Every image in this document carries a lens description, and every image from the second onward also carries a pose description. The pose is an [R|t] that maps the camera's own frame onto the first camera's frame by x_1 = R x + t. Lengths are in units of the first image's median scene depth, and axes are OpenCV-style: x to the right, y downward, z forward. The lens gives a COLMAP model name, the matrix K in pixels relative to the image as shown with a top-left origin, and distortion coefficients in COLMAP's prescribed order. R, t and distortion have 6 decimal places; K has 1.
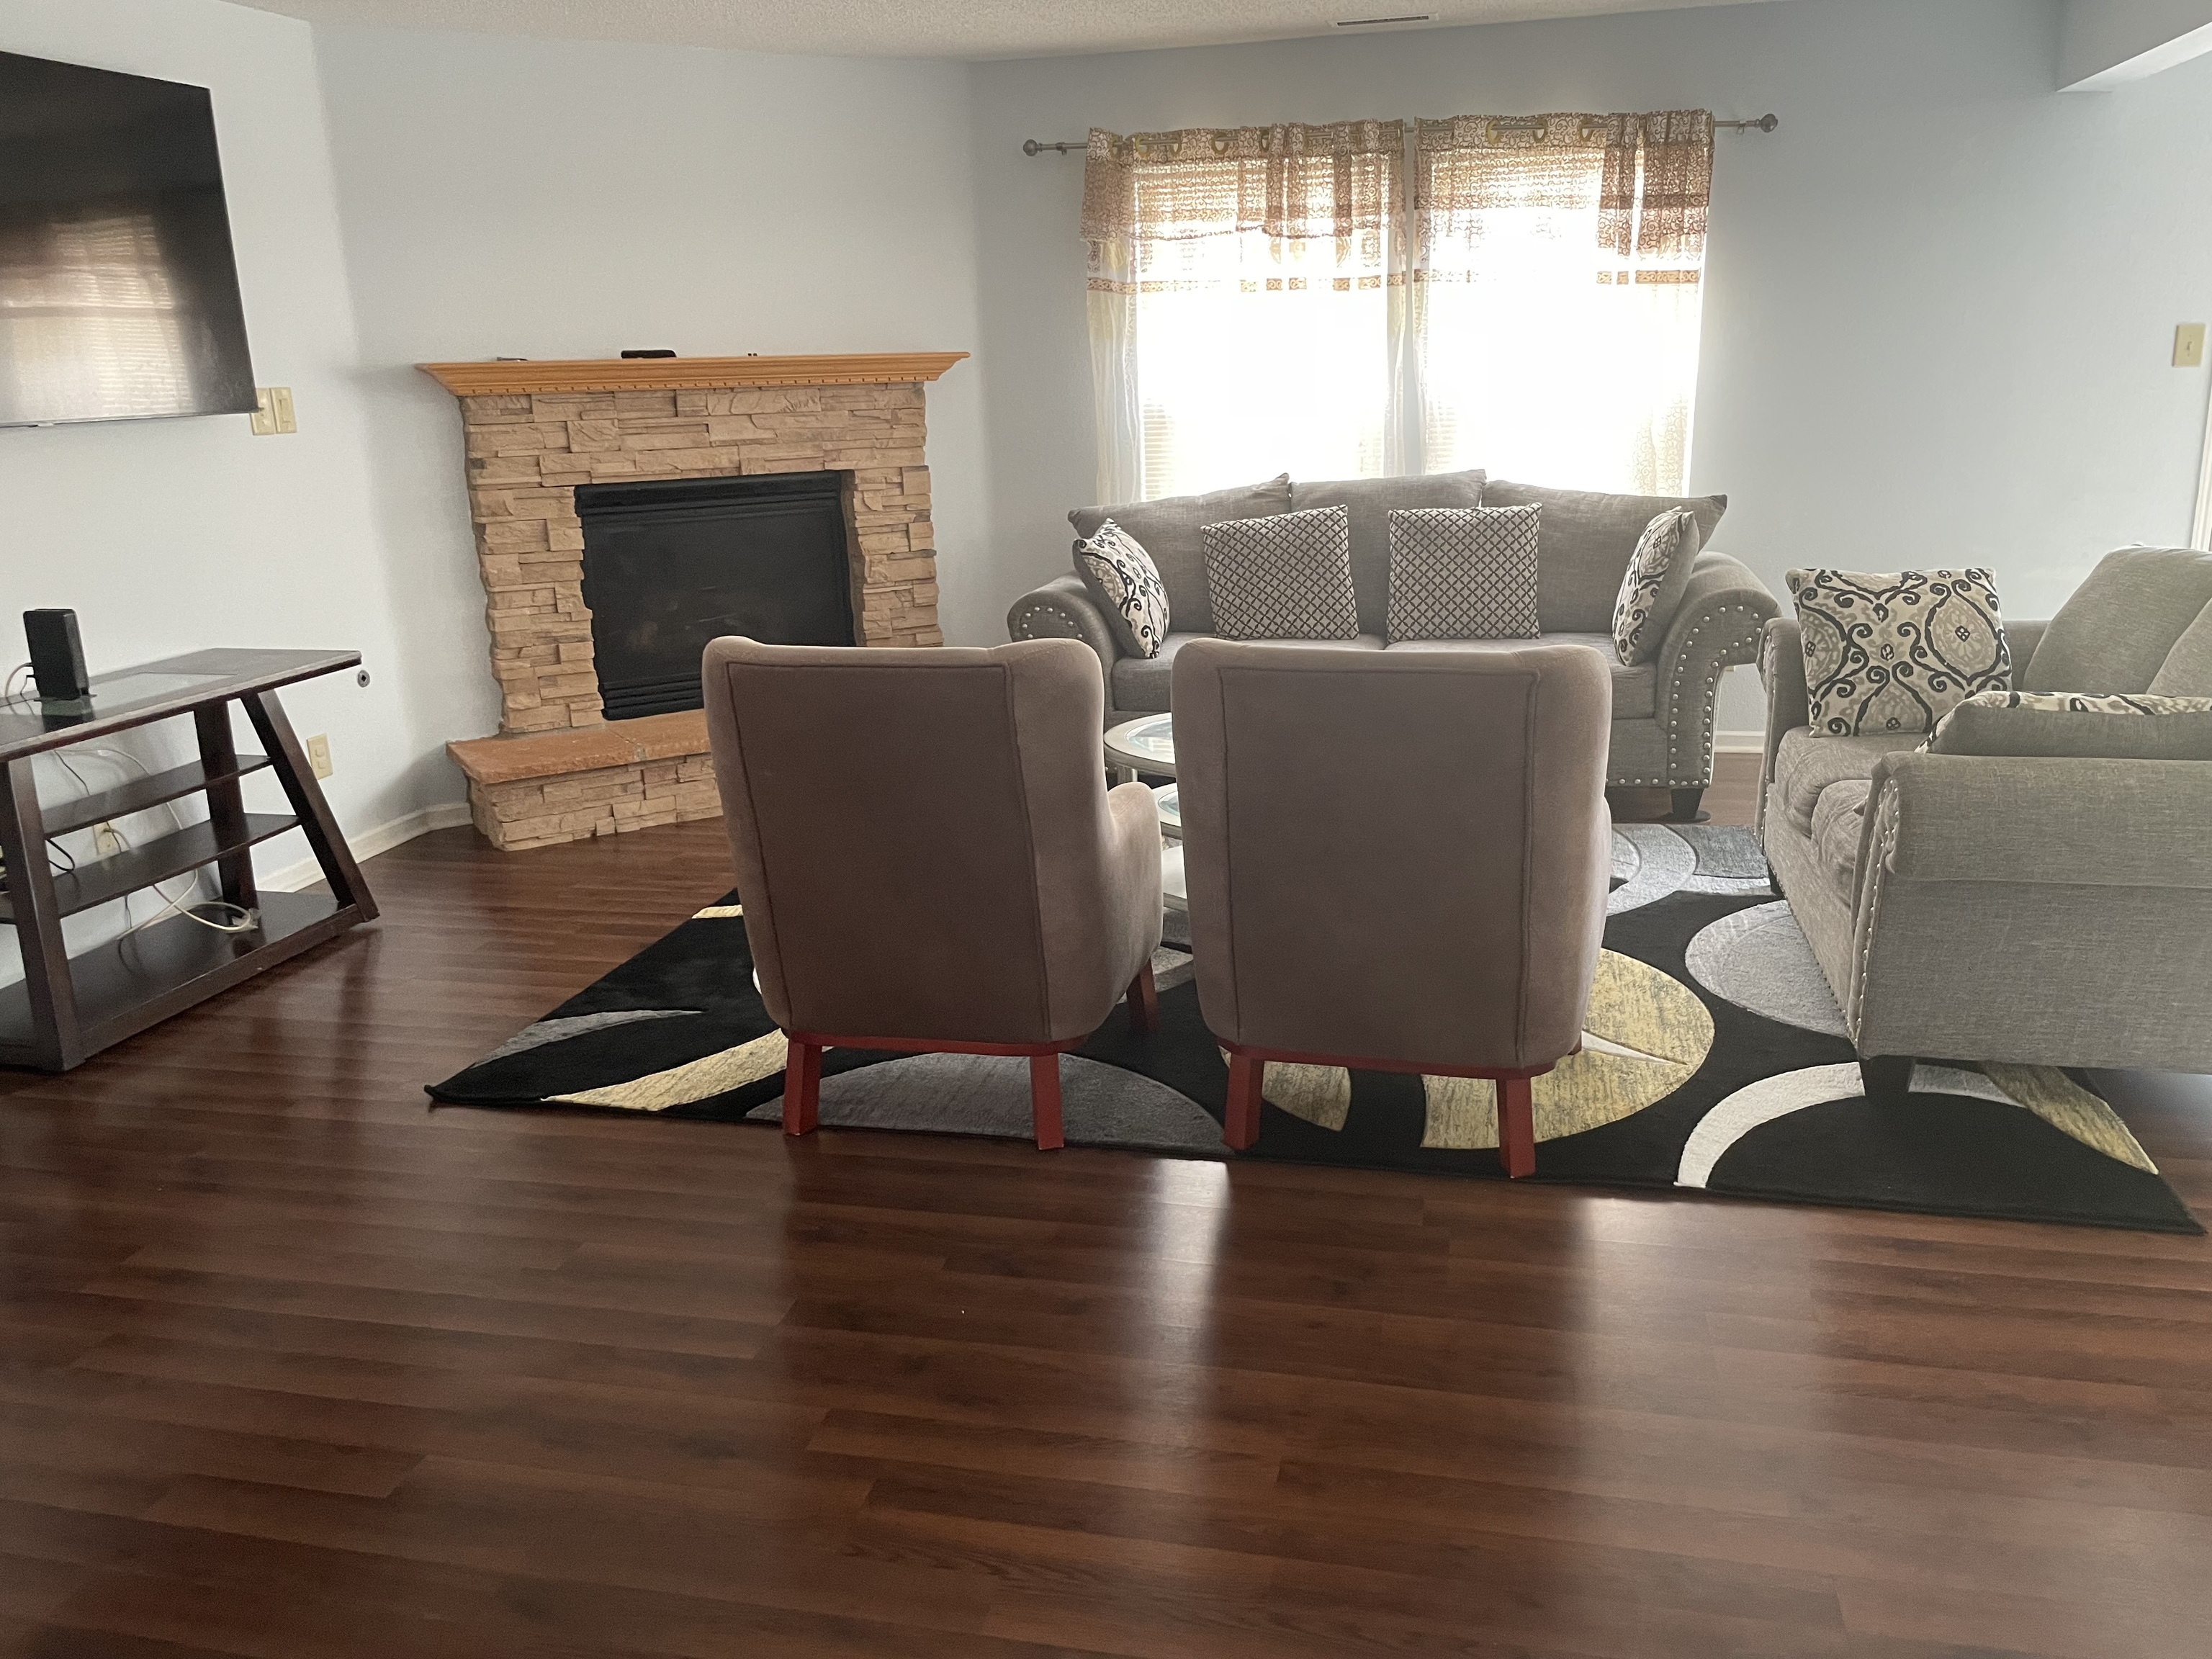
lens RADIAL K [[1670.5, 0, 1117.0], [0, 1670.5, 824.3], [0, 0, 1]] dist [0.096995, -0.123877]
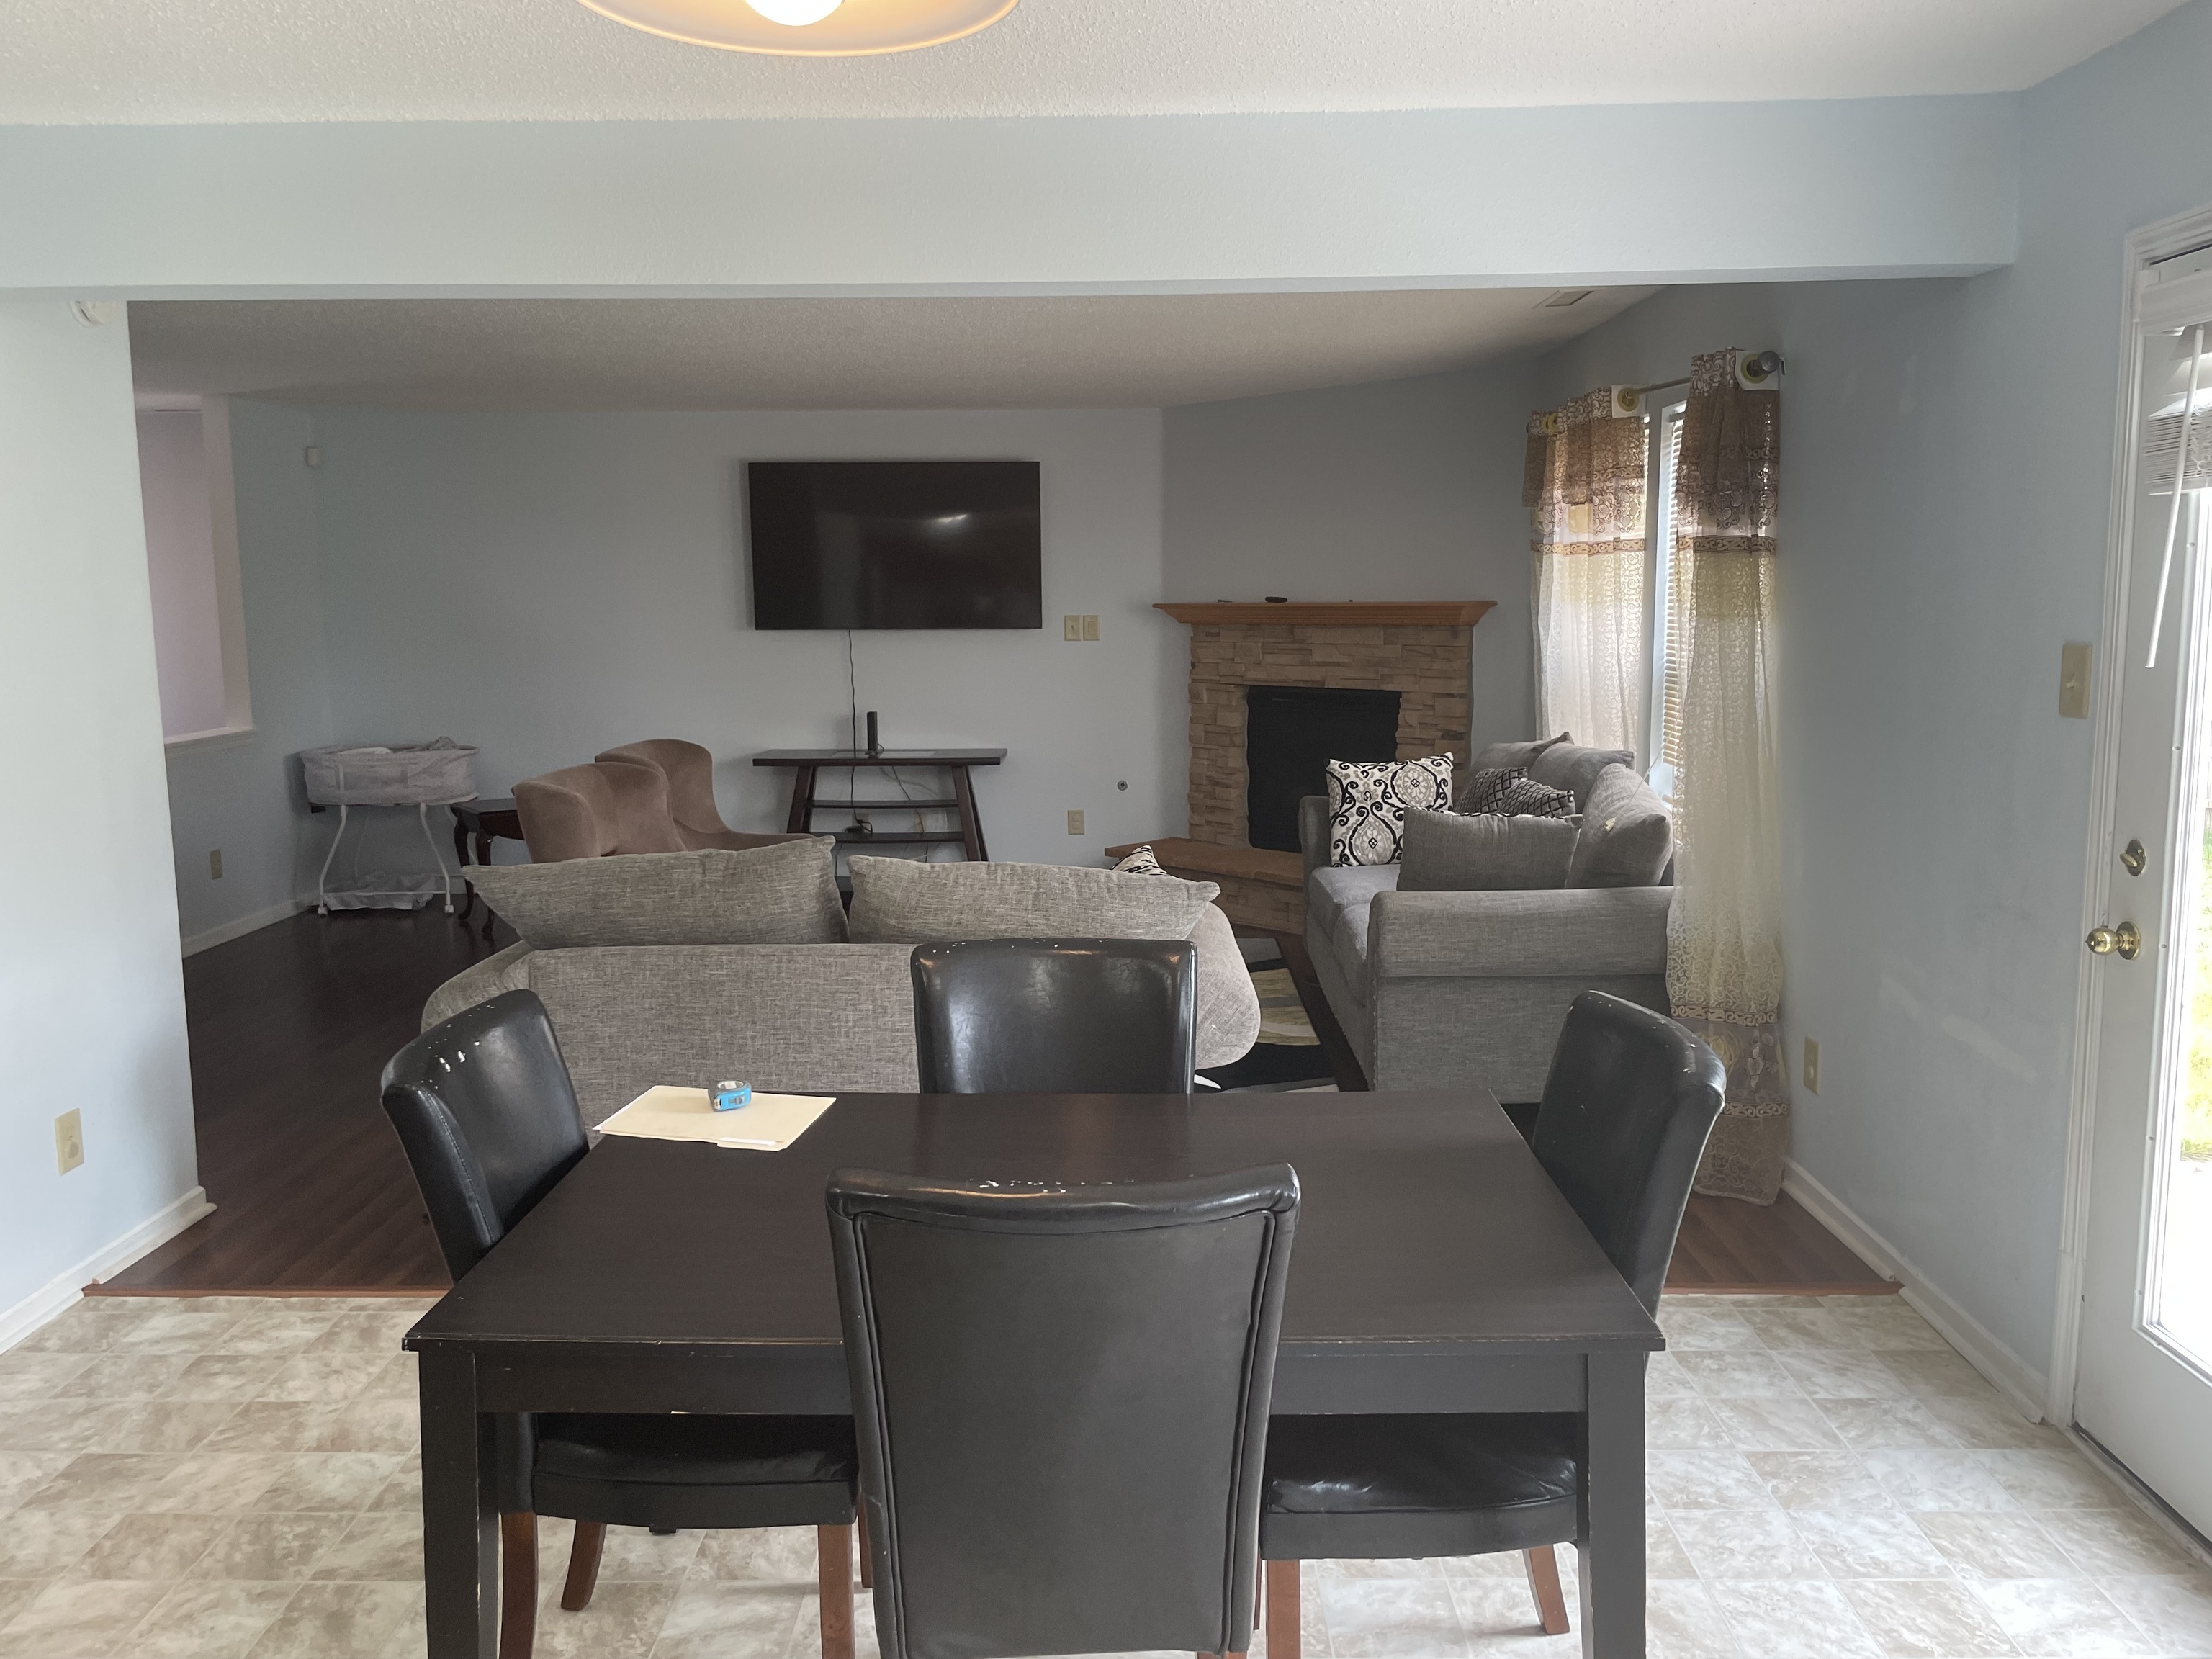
lens RADIAL K [[1670.5, 0, 1117.0], [0, 1670.5, 837.6], [0, 0, 1]] dist [0.096995, -0.123877]
pose [[0.220205, 0.171845, -0.960197, 1.083263], [-0.258768, 0.959383, 0.112355, -0.208136], [0.940505, 0.223727, 0.255729, 0.553513]]
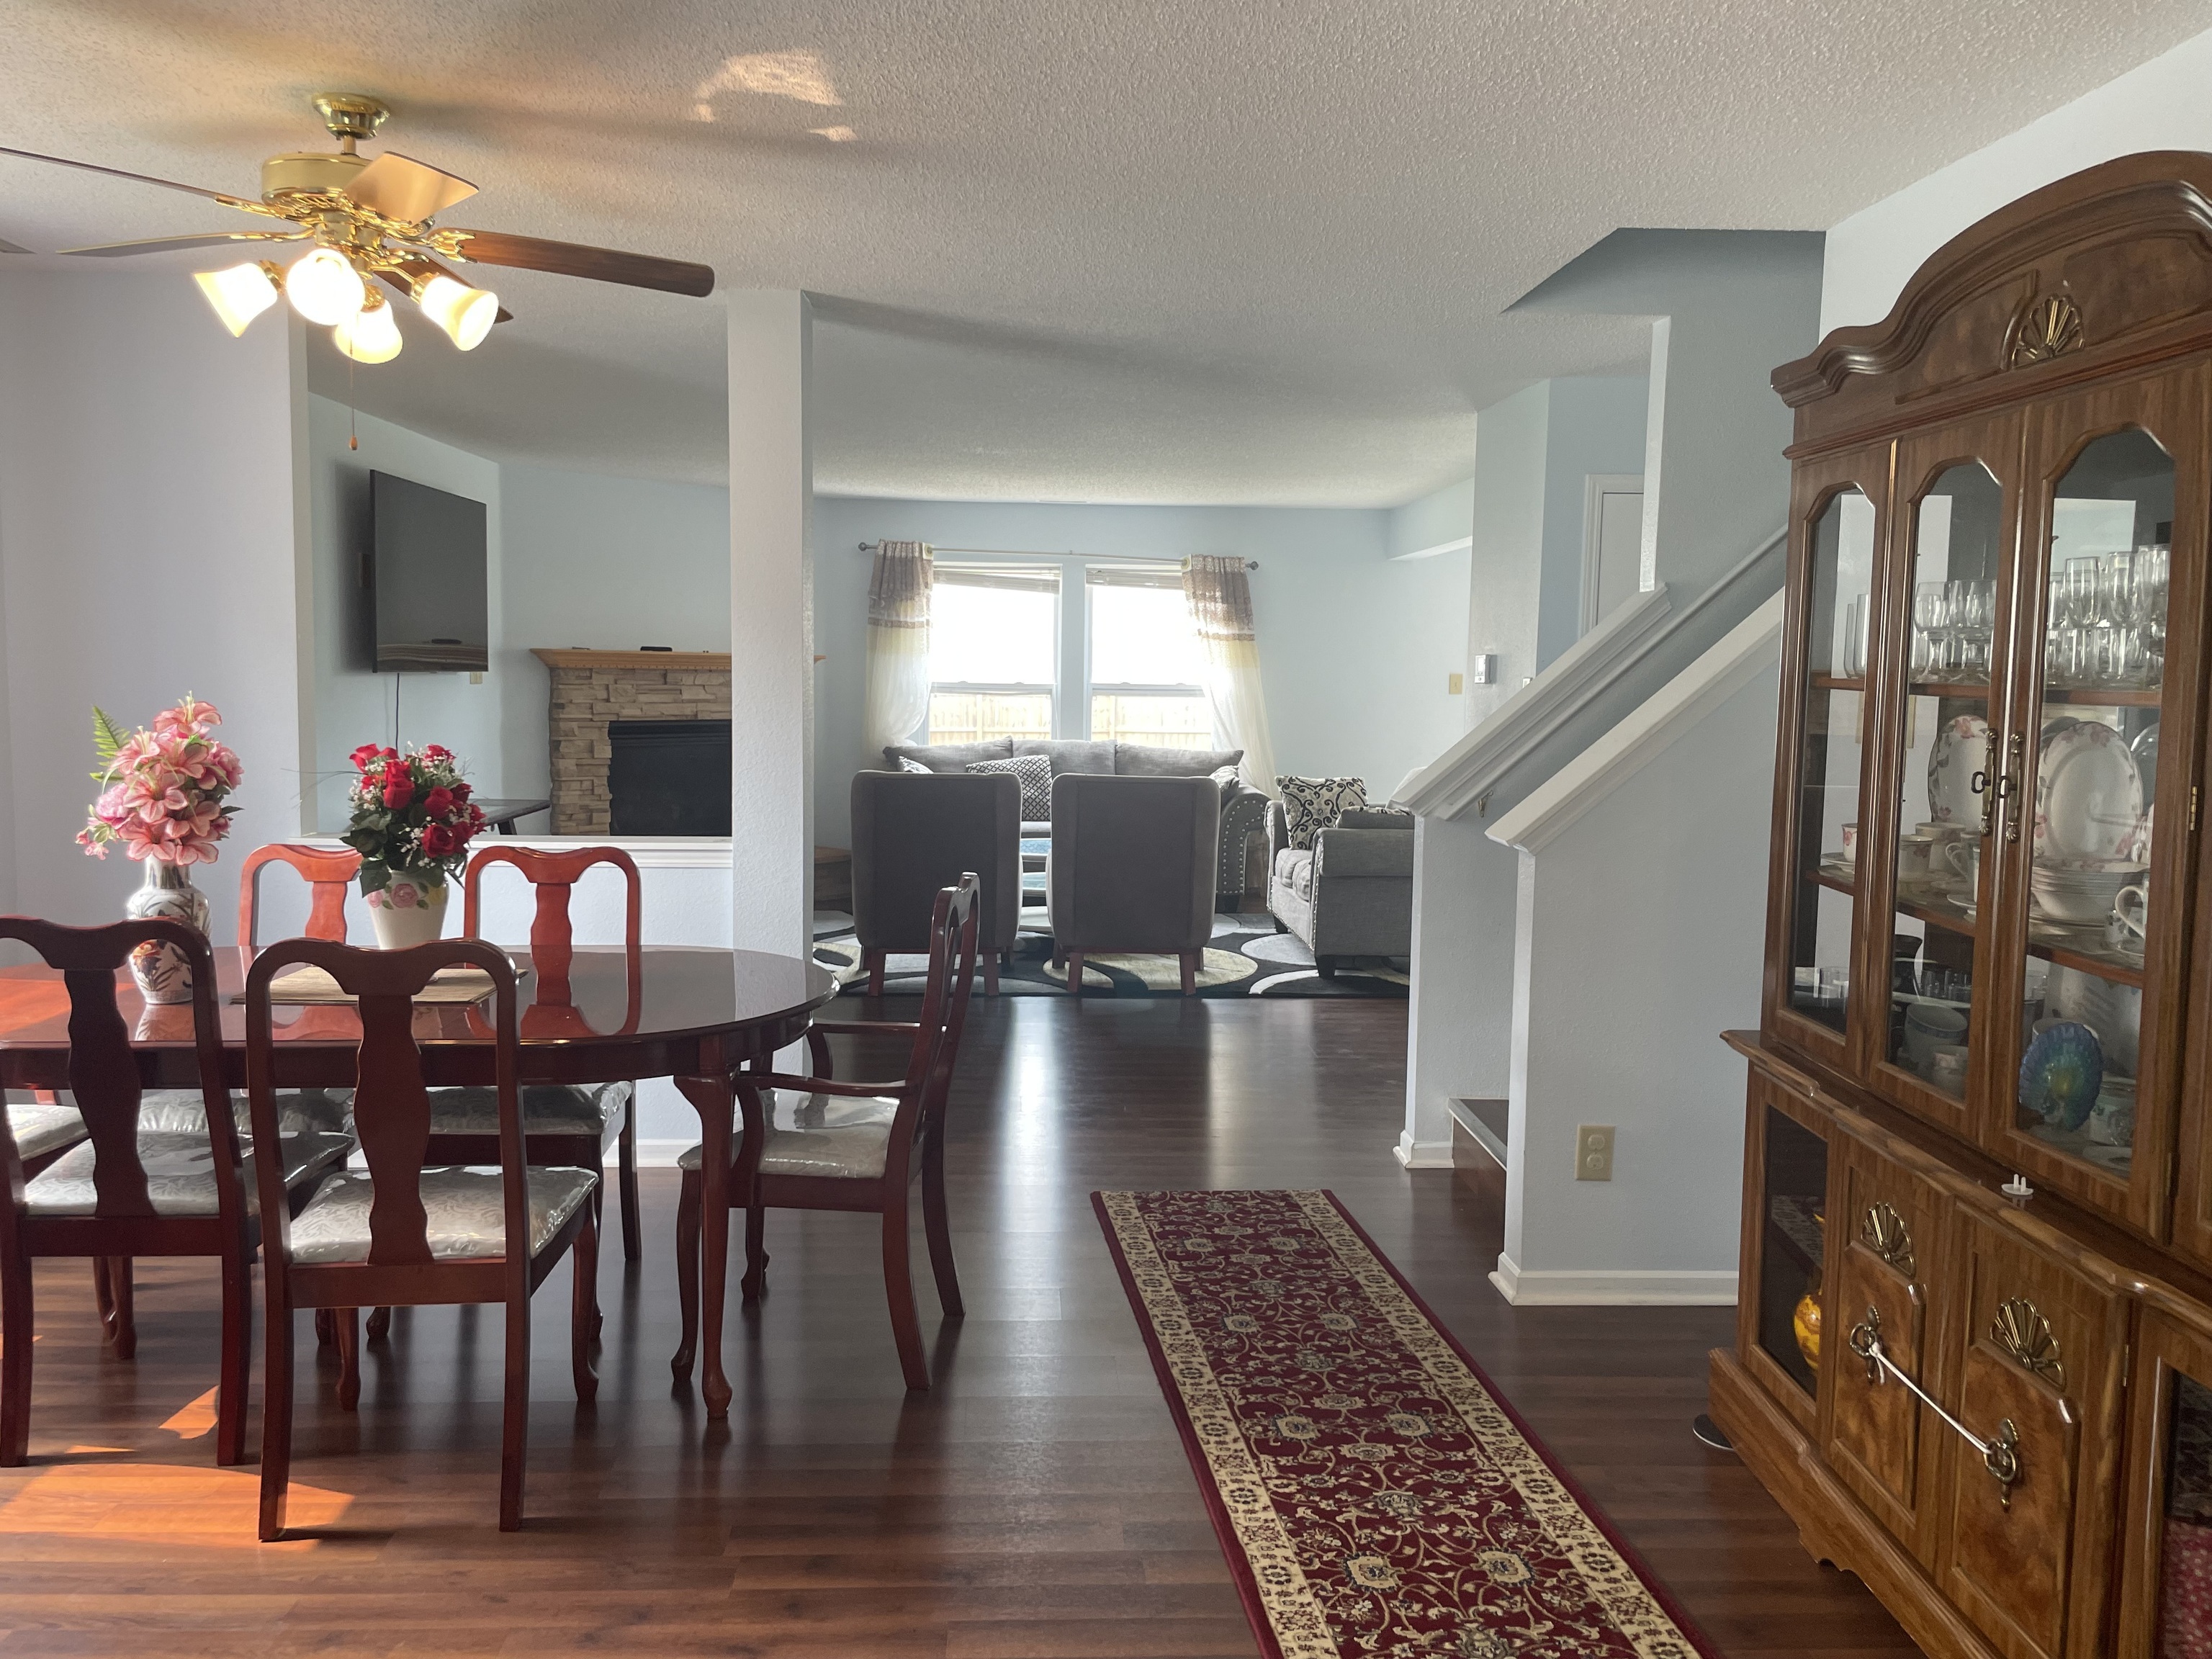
lens RADIAL K [[1670.5, 0, 1090.9], [0, 1670.5, 807.9], [0, 0, 1]] dist [0.096995, -0.123877]
pose [[0.964077, 0.025002, 0.264445, -0.297557], [0.024794, 0.982744, -0.183301, 0.207343], [-0.264464, 0.183273, 0.946821, -0.714596]]
